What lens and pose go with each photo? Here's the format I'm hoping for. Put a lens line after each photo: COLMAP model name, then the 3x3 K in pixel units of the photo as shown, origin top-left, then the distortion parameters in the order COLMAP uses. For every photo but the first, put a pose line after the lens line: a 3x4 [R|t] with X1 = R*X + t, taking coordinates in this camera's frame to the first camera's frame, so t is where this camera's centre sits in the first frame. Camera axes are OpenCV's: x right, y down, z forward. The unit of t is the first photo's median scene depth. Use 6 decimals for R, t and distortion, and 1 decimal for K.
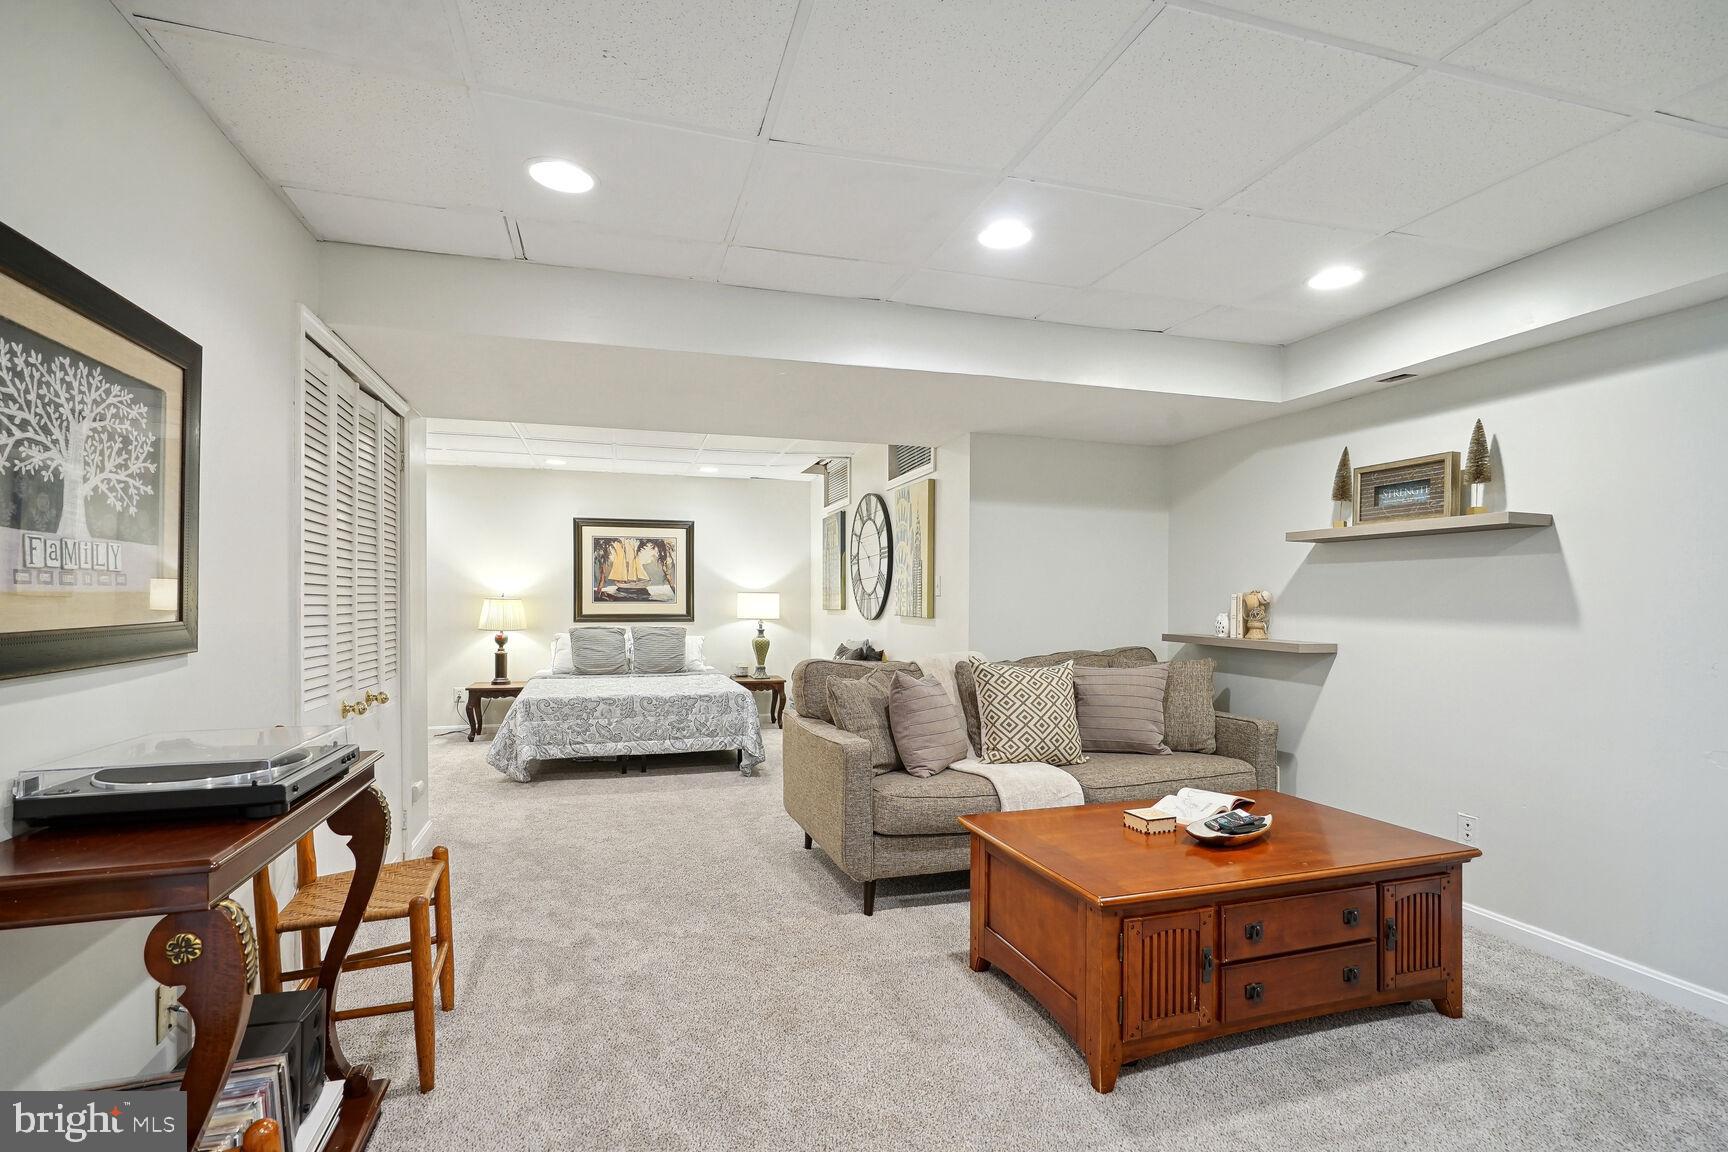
lens RADIAL K [[808.8, 0, 856.4], [0, 808.8, 608.4], [0, 0, 1]] dist [-0.034489, 0.003344]
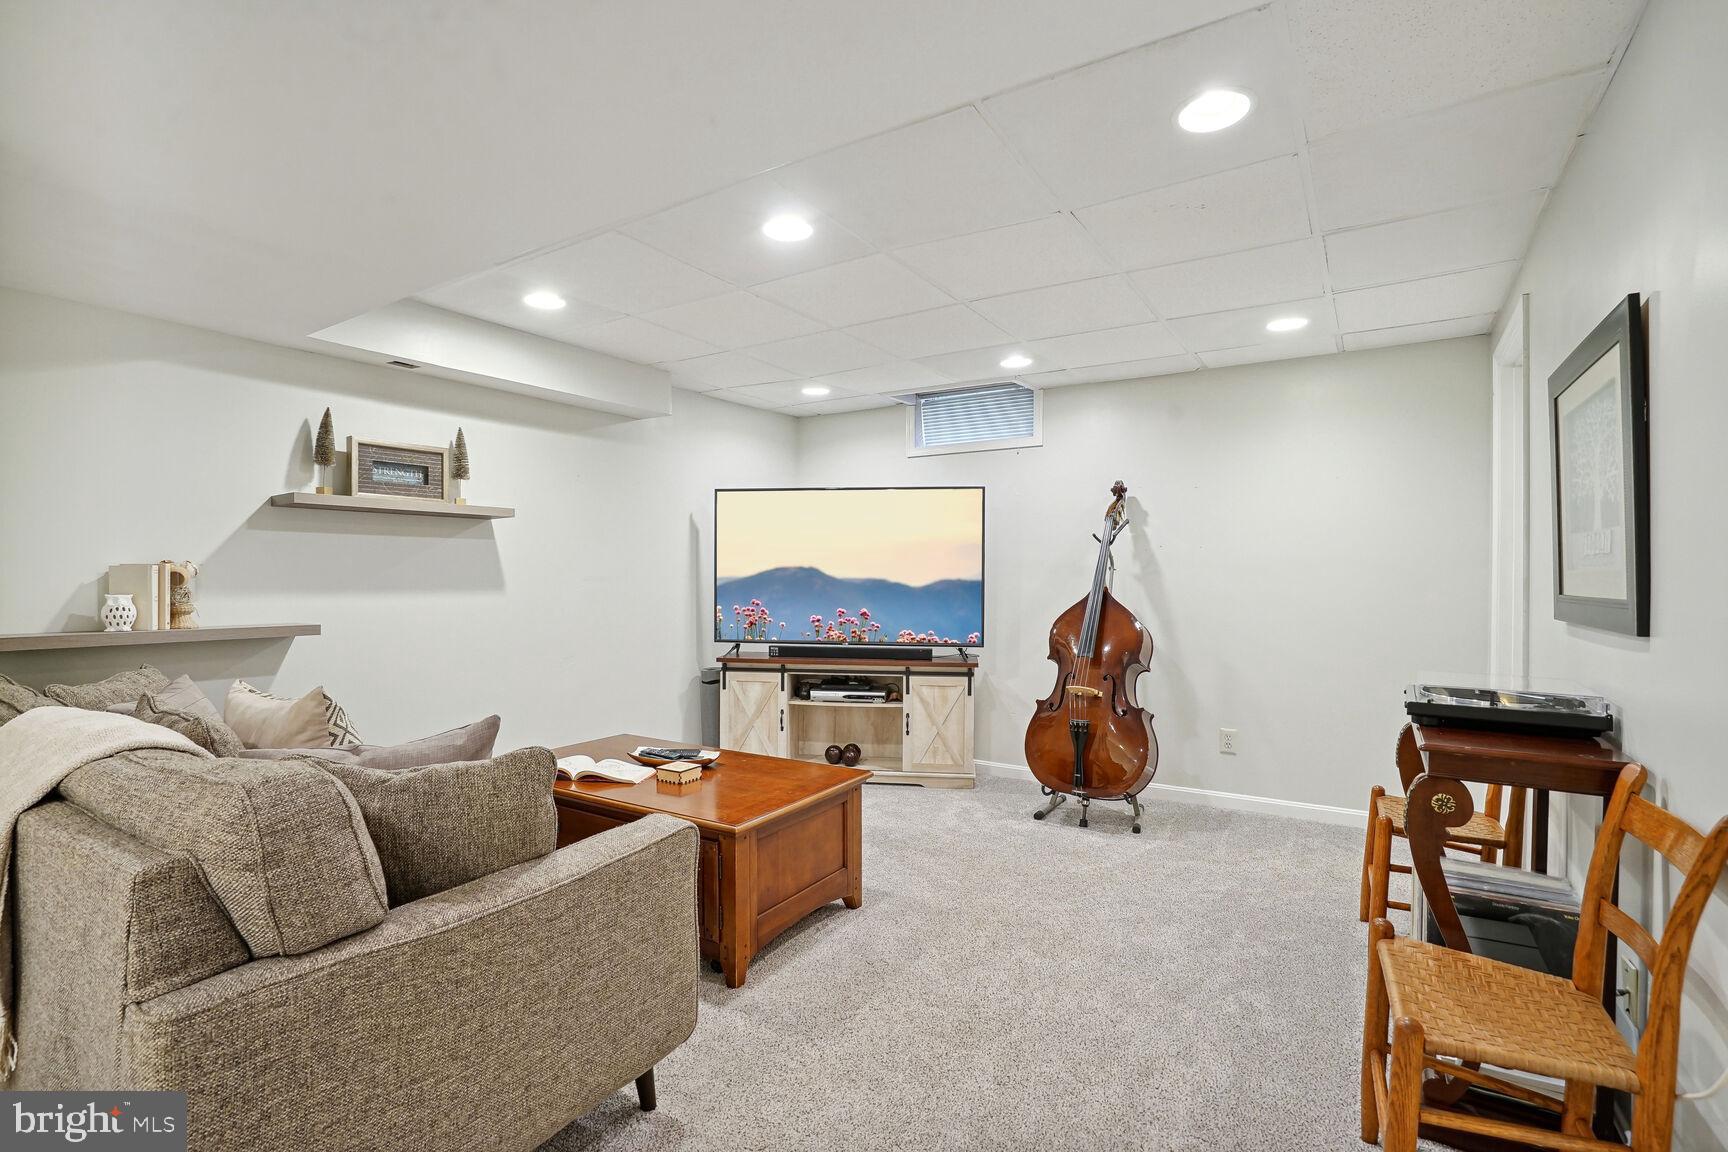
lens RADIAL K [[808.8, 0, 862.8], [0, 808.8, 575.3], [0, 0, 1]] dist [-0.034489, 0.003344]
pose [[-0.670141, 0.002038, 0.742231, -0.533577], [0.011506, 0.999905, 0.007642, -0.008179], [-0.742144, 0.013662, -0.670101, 1.270560]]
